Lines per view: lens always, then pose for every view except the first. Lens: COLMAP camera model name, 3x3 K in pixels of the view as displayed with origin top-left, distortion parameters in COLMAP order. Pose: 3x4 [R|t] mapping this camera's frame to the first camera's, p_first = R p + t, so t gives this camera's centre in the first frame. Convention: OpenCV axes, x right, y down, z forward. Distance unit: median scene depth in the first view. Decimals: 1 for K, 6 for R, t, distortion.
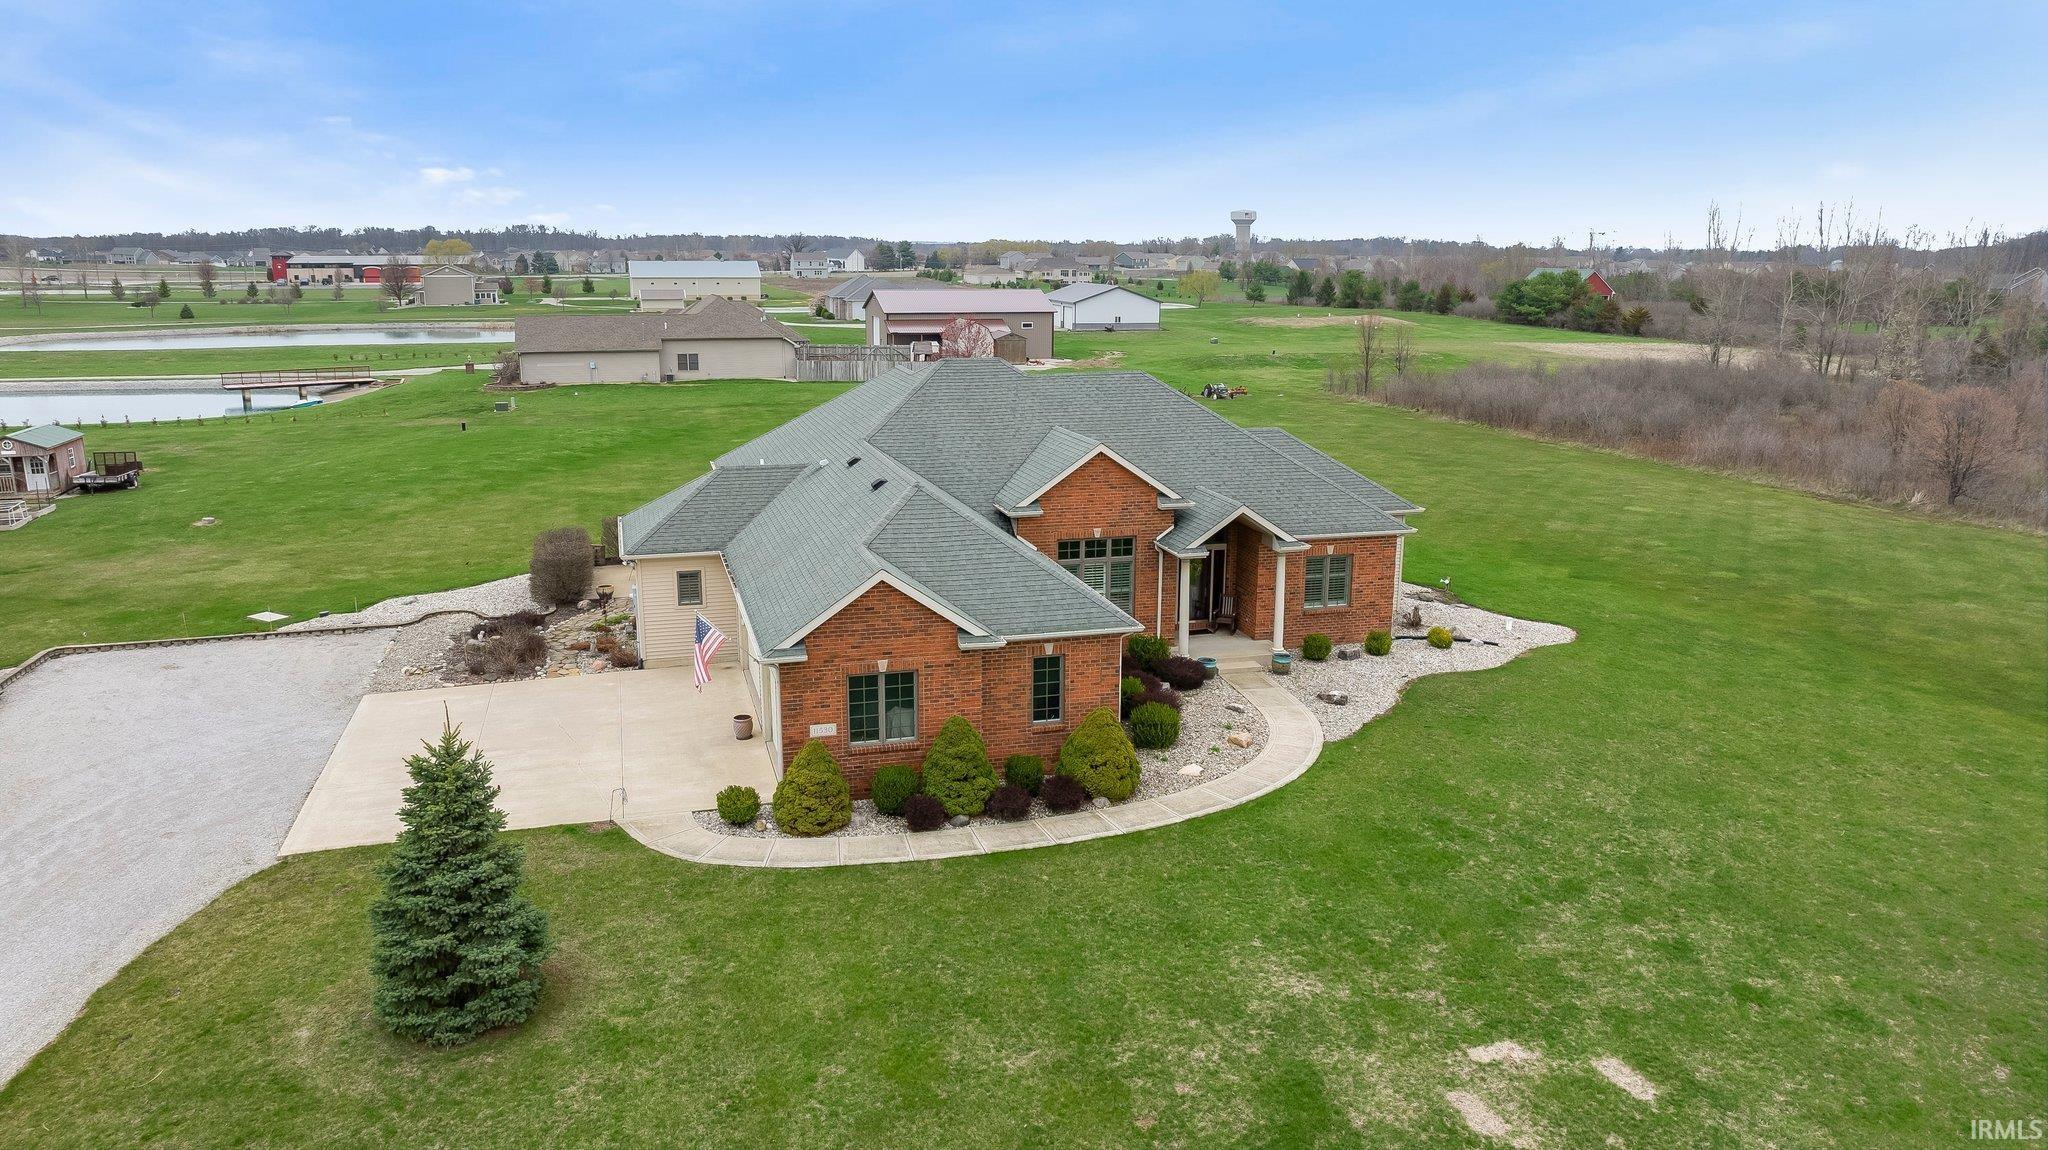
lens RADIAL K [[1449.2, 0, 1028.4], [0, 1449.2, 592.1], [0, 0, 1]] dist [-0.025857, 0.016991]
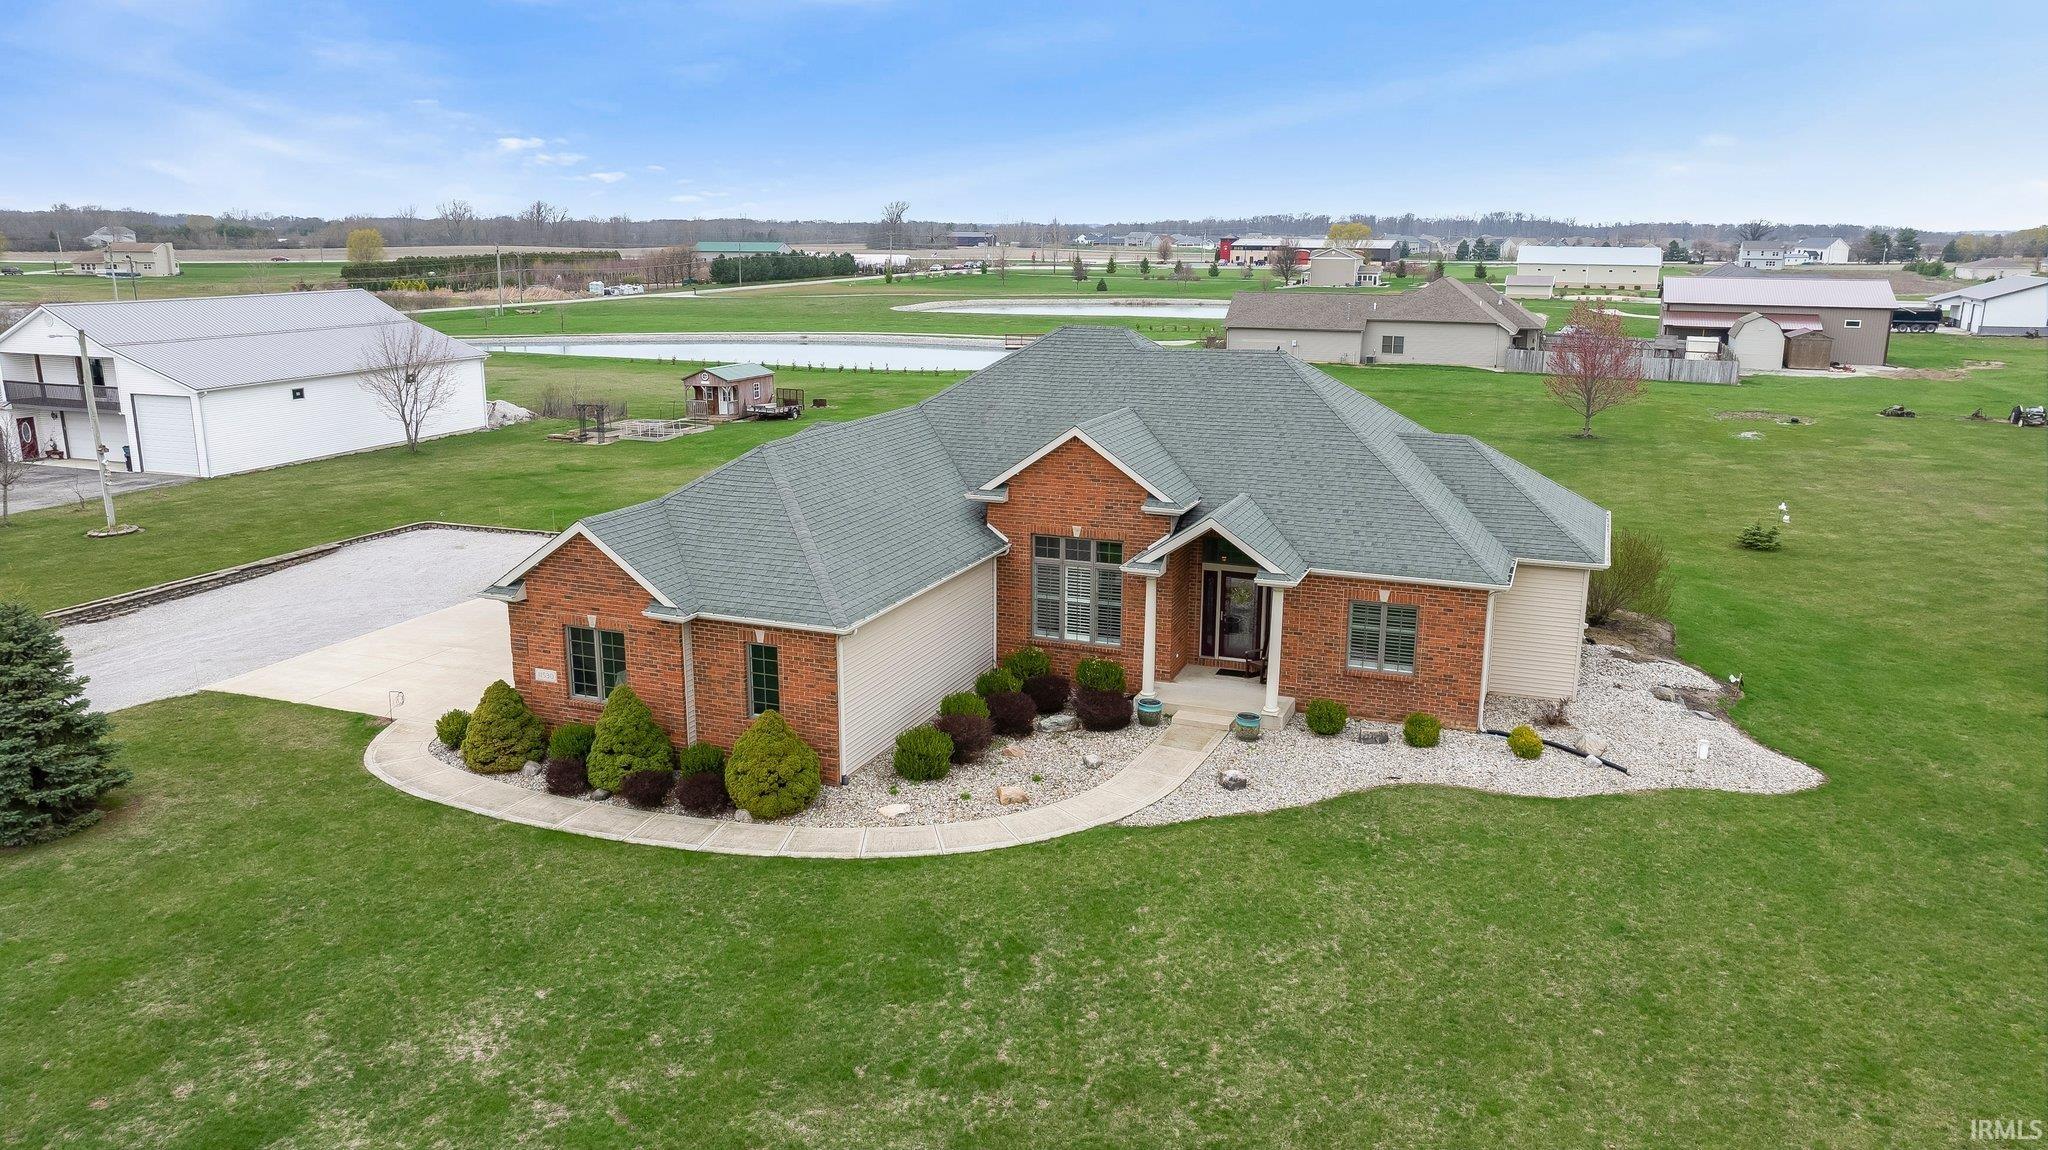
lens RADIAL K [[1449.2, 0, 1014.0], [0, 1449.2, 561.5], [0, 0, 1]] dist [-0.025857, 0.016991]
pose [[0.791124, 0.135294, -0.596504, 0.566871], [-0.142729, 0.989141, 0.035052, -0.051434], [0.594769, 0.057407, 0.801844, 0.315213]]
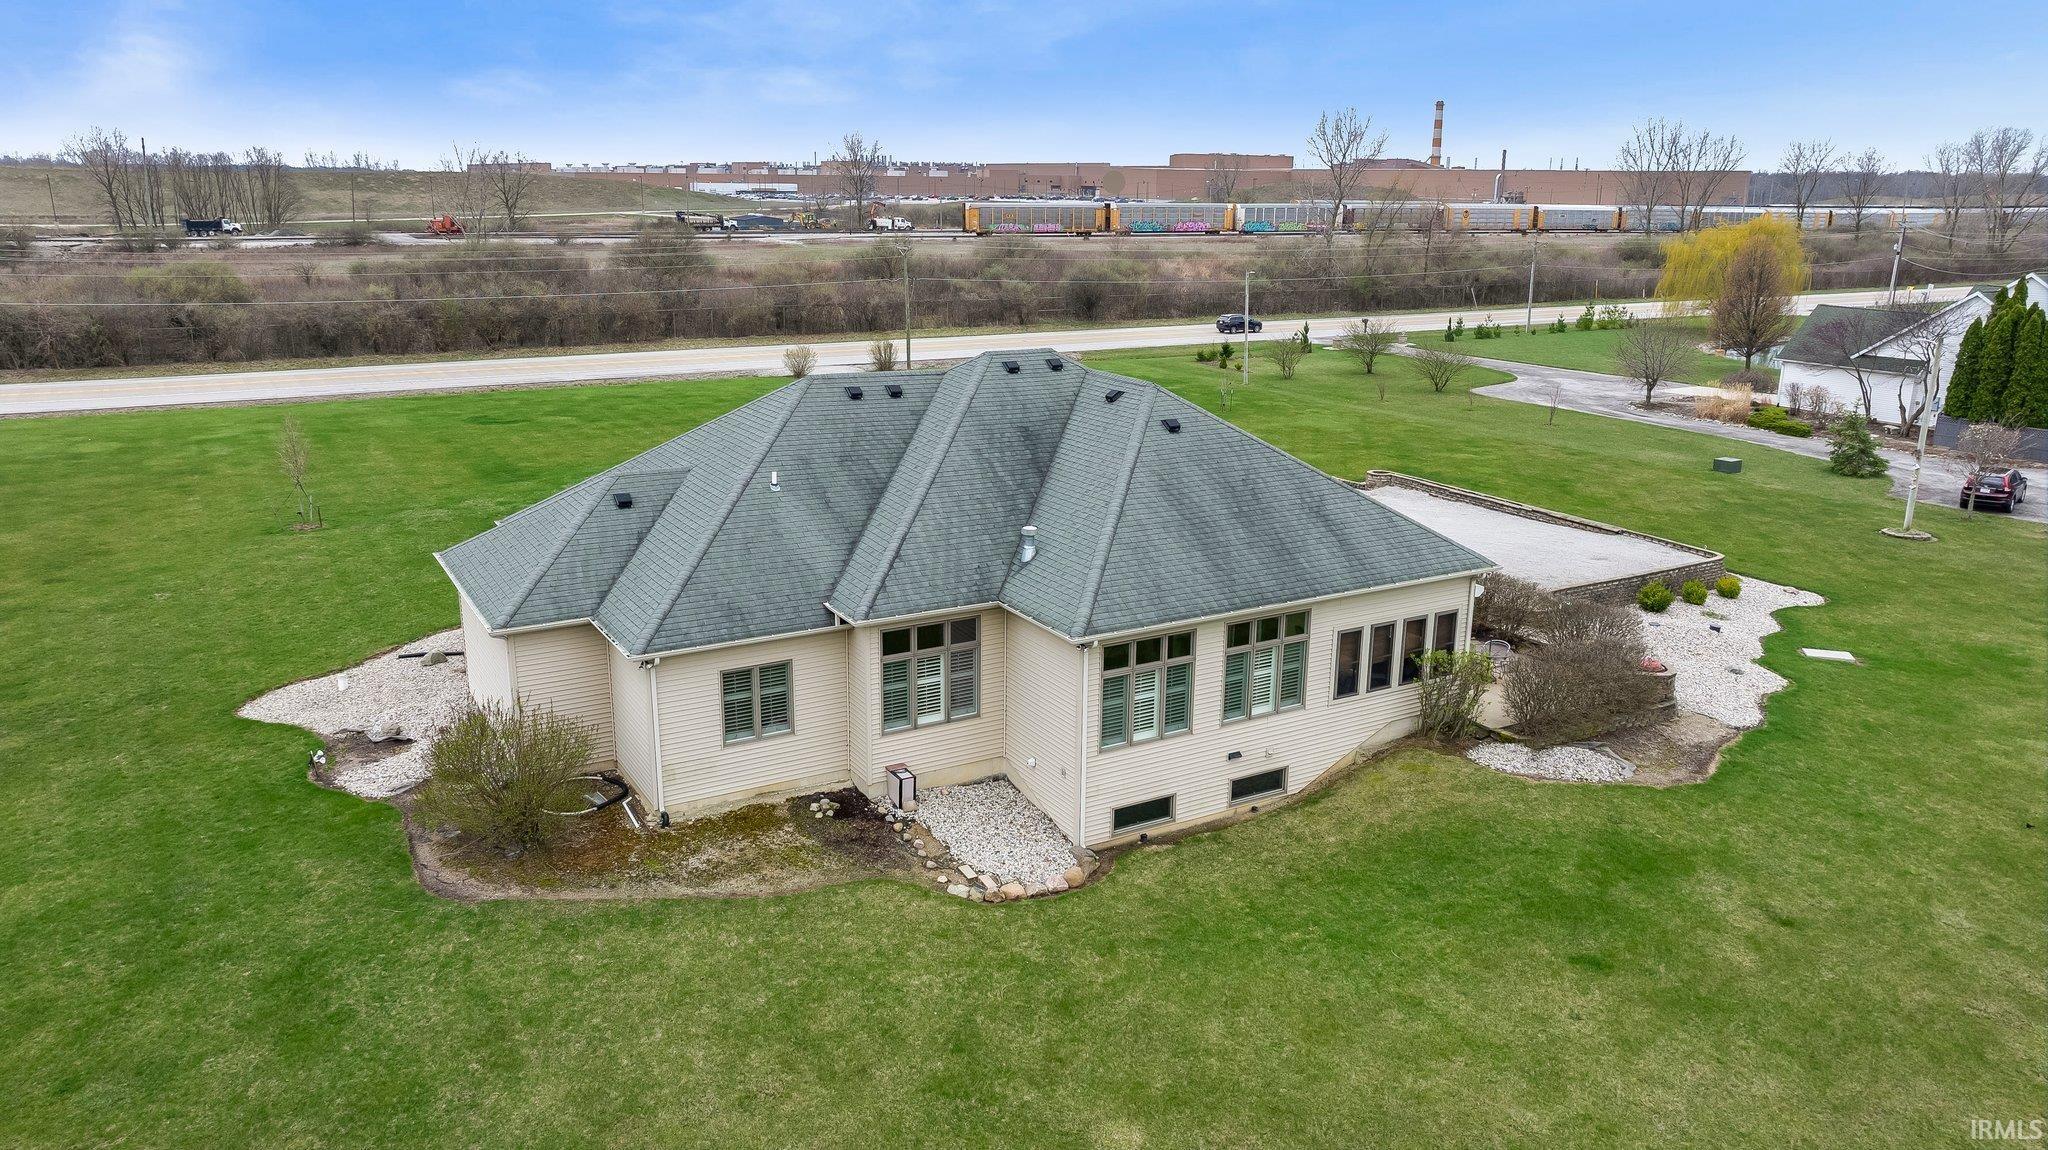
lens RADIAL K [[1449.2, 0, 1023.1], [0, 1449.2, 569.5], [0, 0, 1]] dist [-0.025857, 0.016991]
pose [[-0.968831, 0.047682, -0.243091, 0.197098], [-0.074115, 0.880560, 0.468105, -0.514931], [0.236376, 0.471531, -0.849579, 2.081824]]
